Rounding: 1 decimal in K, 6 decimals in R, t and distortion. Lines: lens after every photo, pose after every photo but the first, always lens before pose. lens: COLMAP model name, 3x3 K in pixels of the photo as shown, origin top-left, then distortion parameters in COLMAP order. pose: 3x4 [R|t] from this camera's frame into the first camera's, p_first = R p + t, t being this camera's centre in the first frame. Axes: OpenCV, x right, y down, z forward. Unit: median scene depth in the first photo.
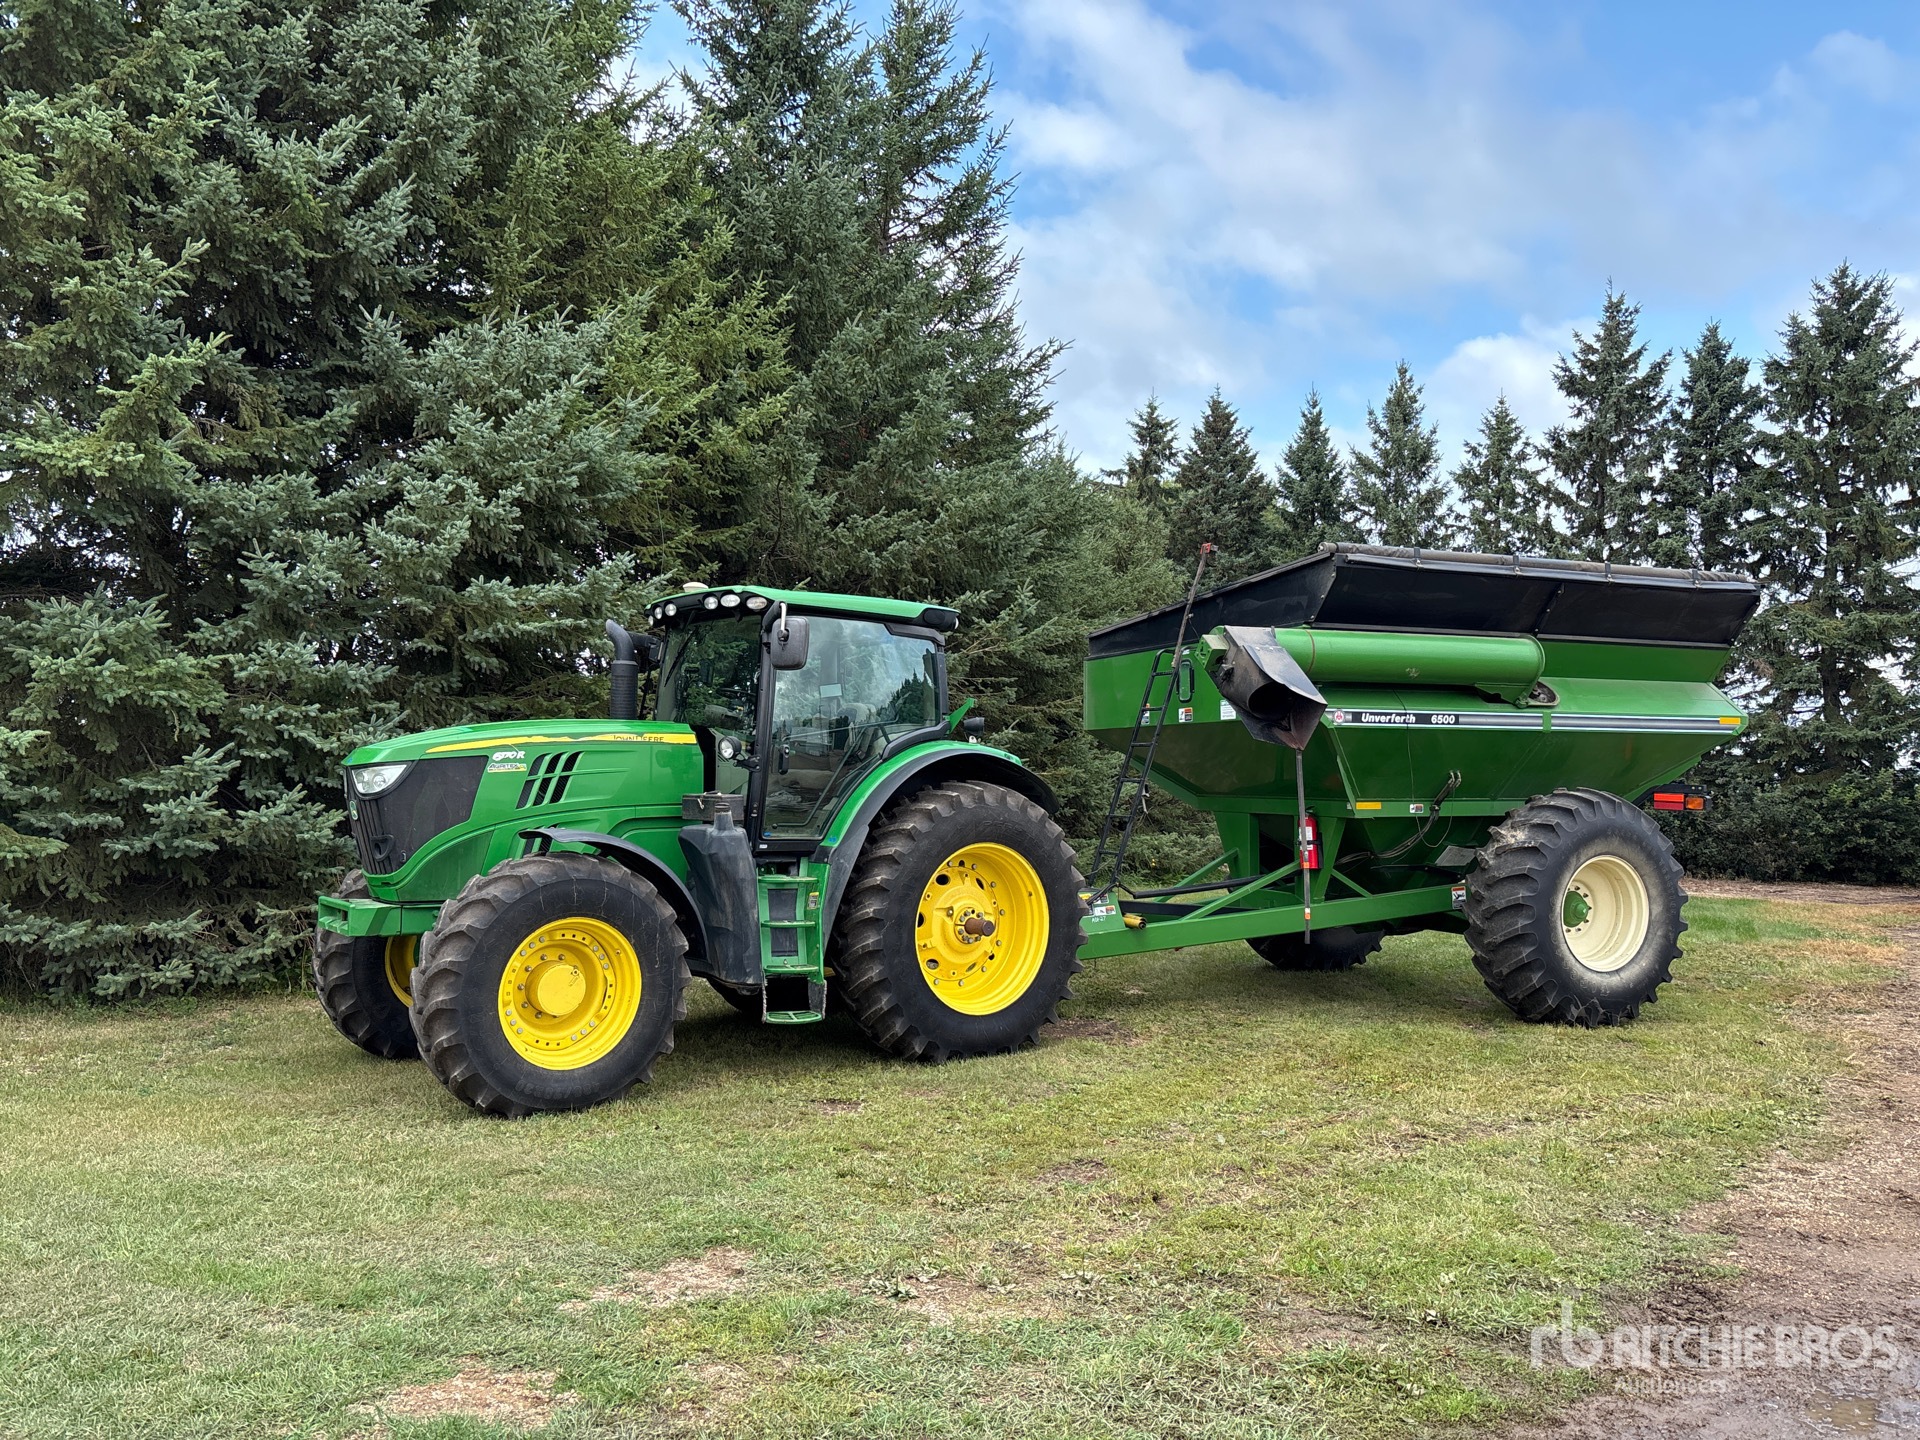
lens RADIAL K [[1966.9, 0, 917.9], [0, 1966.9, 712.4], [0, 0, 1]] dist [0.082608, -0.028613]
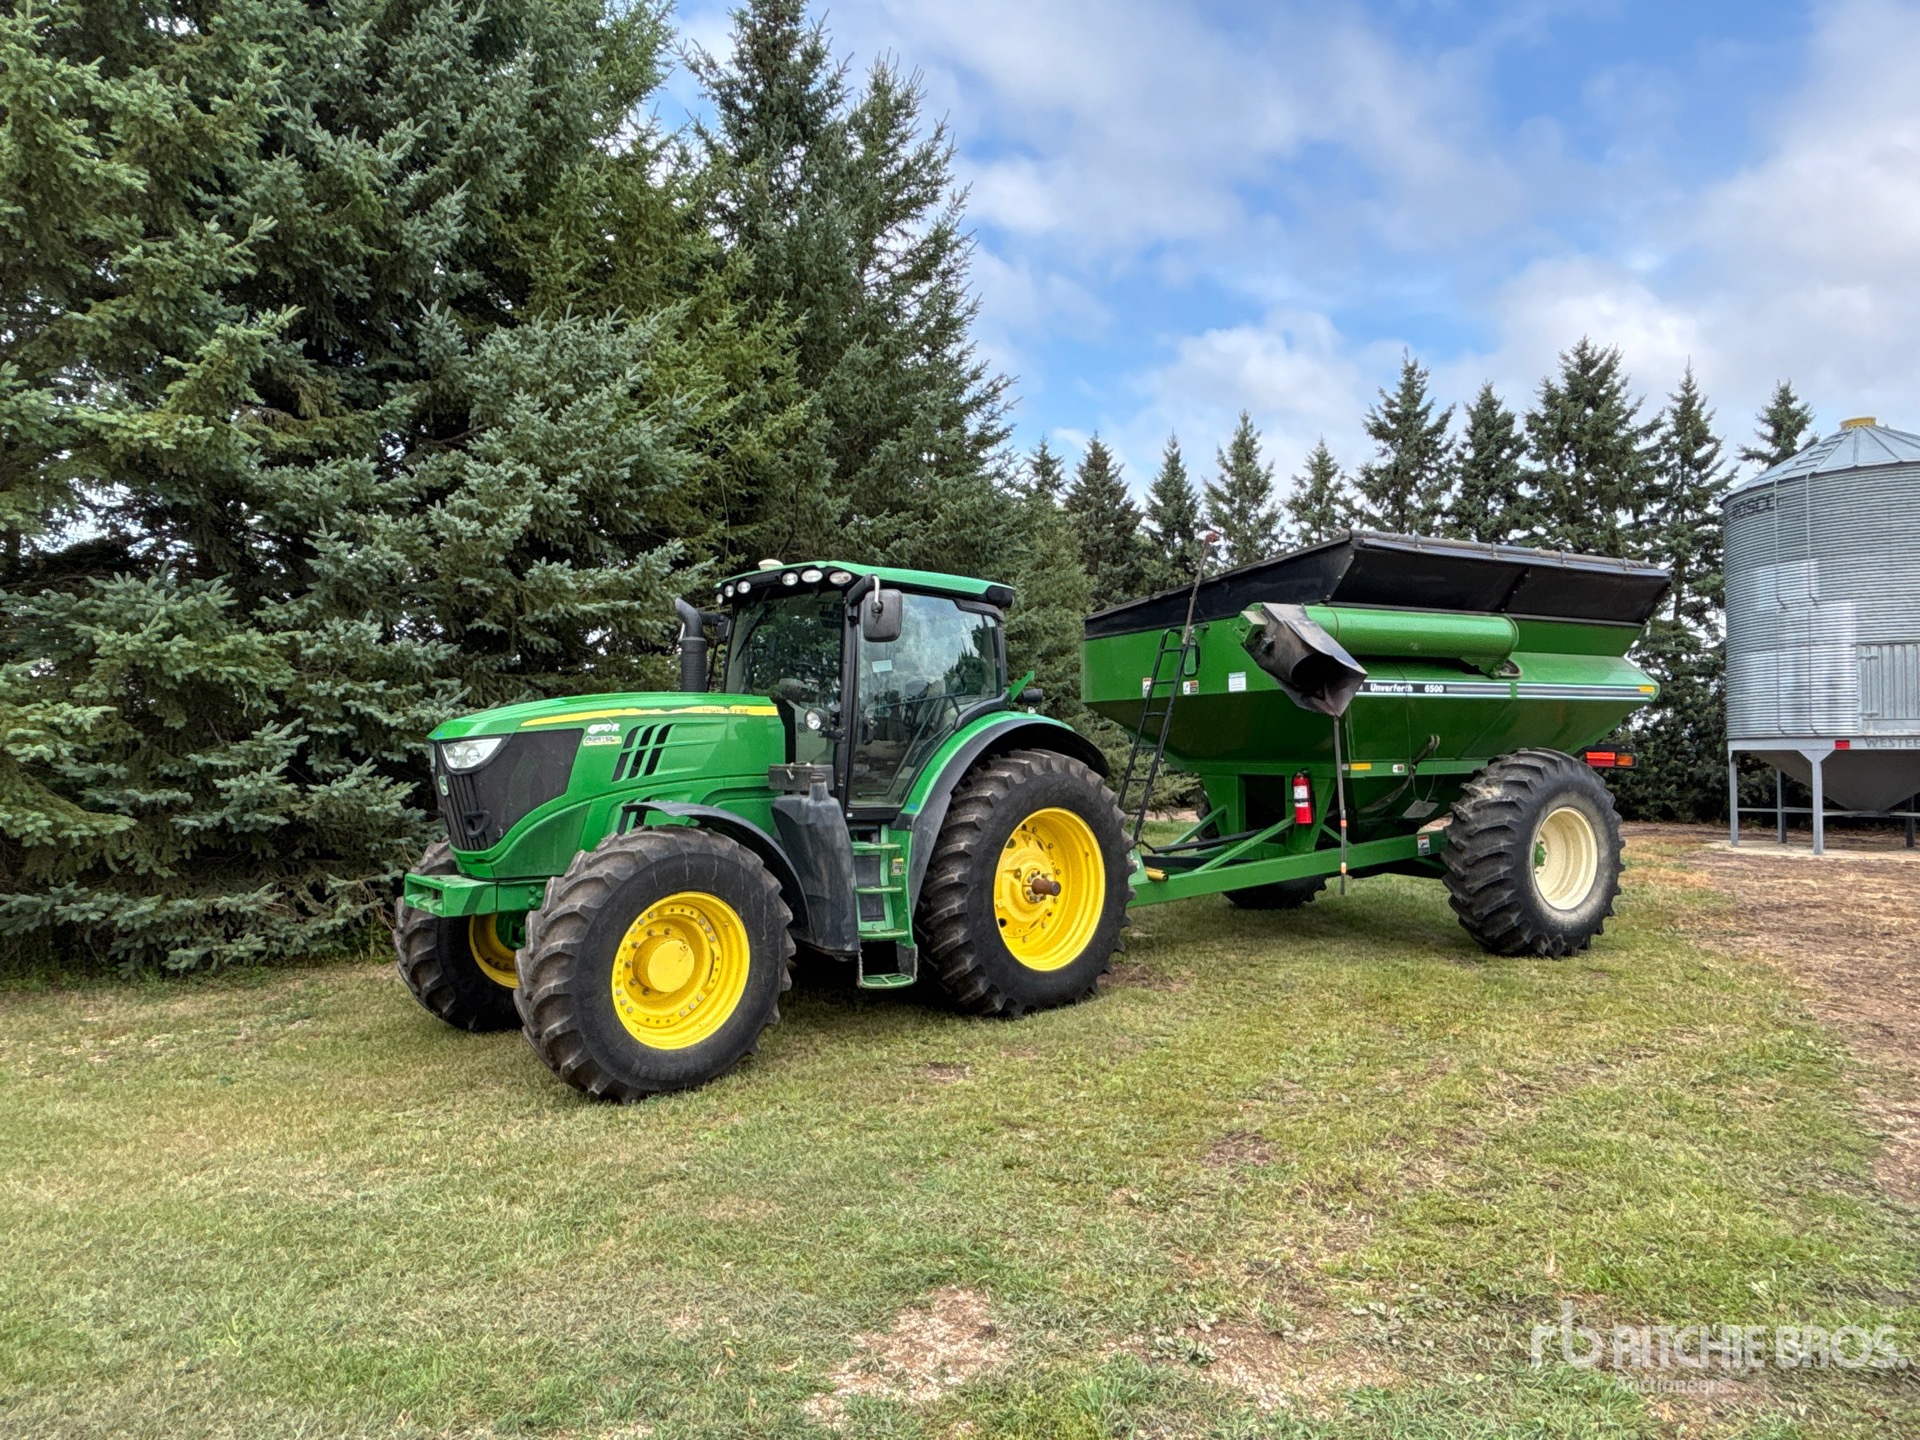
lens RADIAL K [[1456.1, 0, 960.0], [0, 1456.1, 720.0], [0, 0, 1]] dist [0.046414, -0.040088]
pose [[0.993338, -0.008746, 0.114901, -0.091751], [0.006939, 0.999846, 0.016114, 0.005701], [-0.115024, -0.015209, 0.993246, 0.201997]]
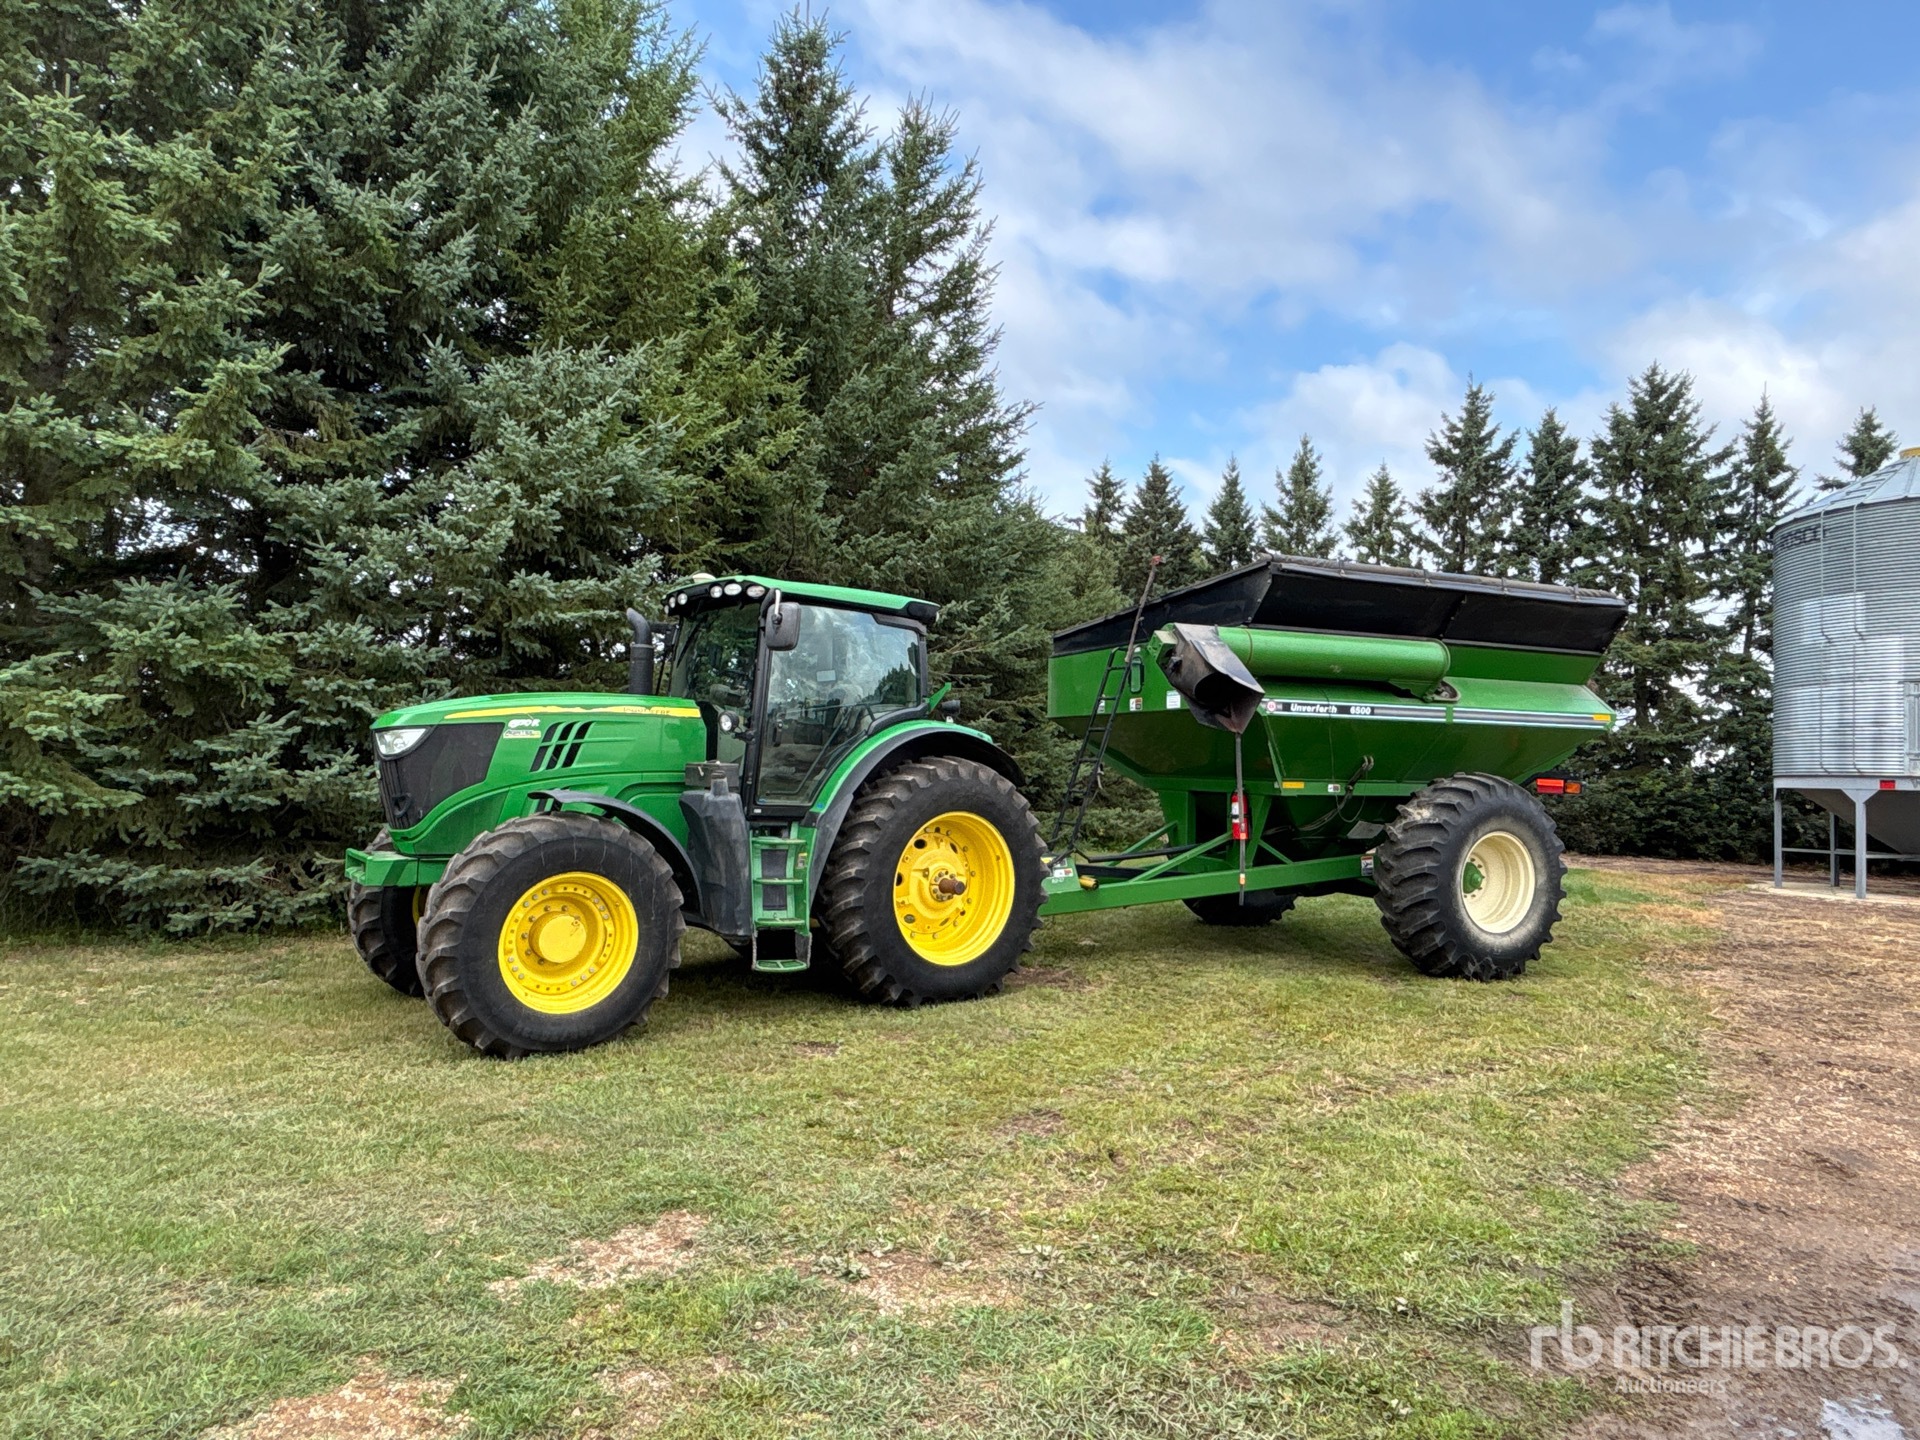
lens RADIAL K [[1472.5, 0, 936.6], [0, 1472.5, 715.6], [0, 0, 1]] dist [0.051217, -0.072773]
pose [[0.999768, 0.018357, 0.011238, 0.010001], [-0.018341, 0.999831, -0.001476, 0.011765], [-0.011263, 0.001269, 0.999936, 0.143321]]
